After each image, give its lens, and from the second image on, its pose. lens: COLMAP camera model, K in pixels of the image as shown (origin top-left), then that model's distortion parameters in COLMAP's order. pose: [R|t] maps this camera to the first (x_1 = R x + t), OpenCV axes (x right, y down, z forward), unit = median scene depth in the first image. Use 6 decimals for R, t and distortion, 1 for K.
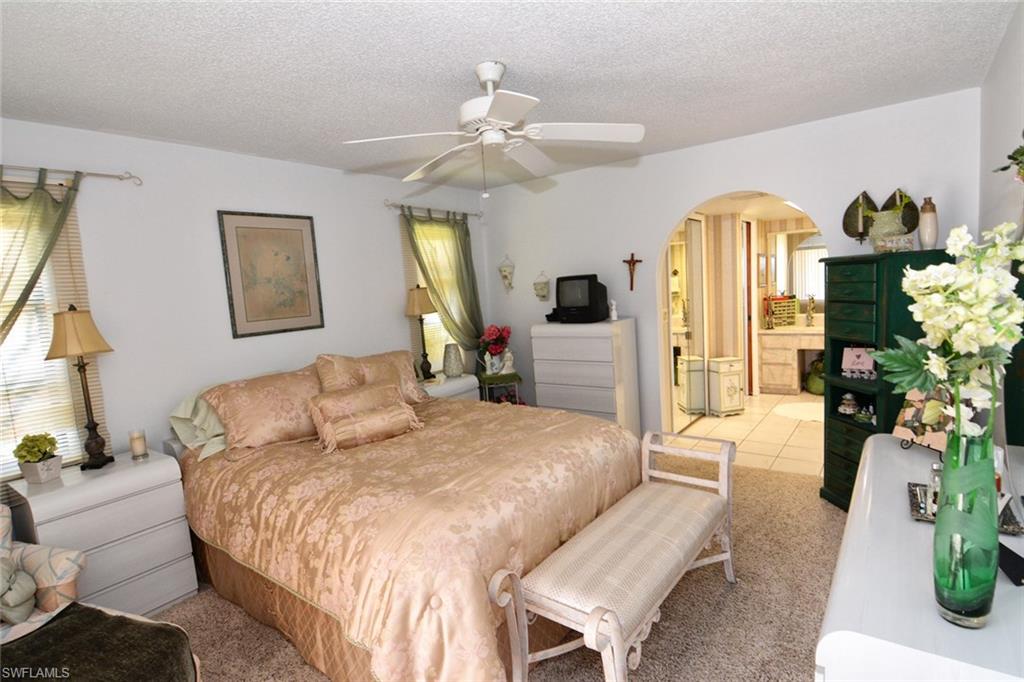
lens RADIAL K [[513.5, 0, 508.2], [0, 513.5, 342.8], [0, 0, 1]] dist [0.001169, -0.000042]
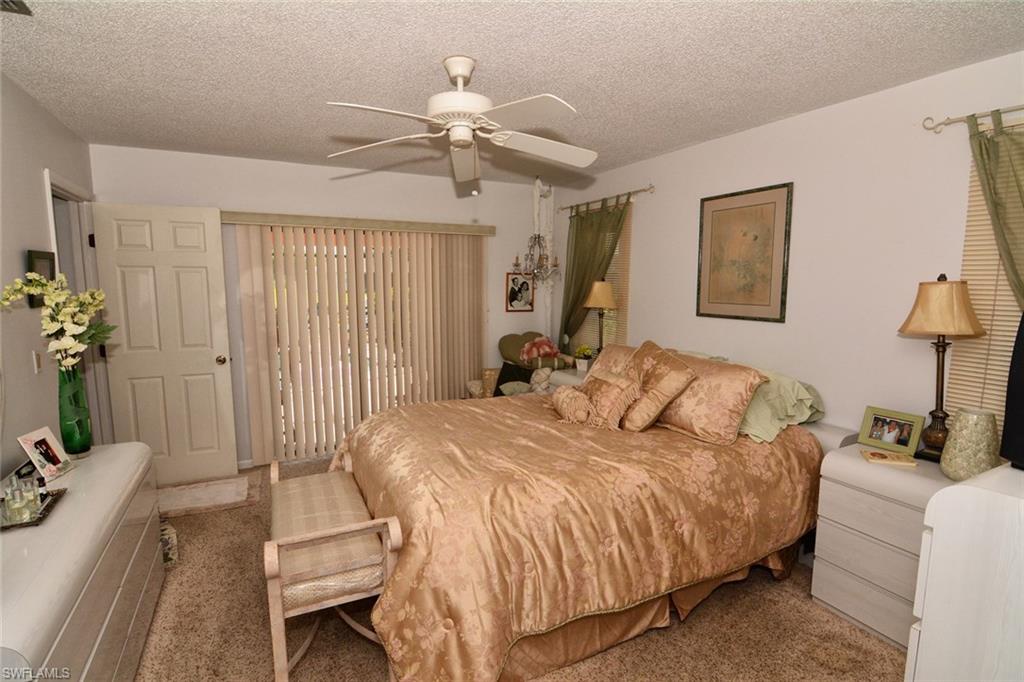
lens RADIAL K [[494.8, 0, 508.0], [0, 494.8, 339.3], [0, 0, 1]] dist [-0.001185, -0.000352]
pose [[-0.421071, 0.173512, -0.890277, 0.451775], [-0.078737, 0.970834, 0.226453, -0.128649], [0.903604, 0.165451, -0.395129, 0.816147]]
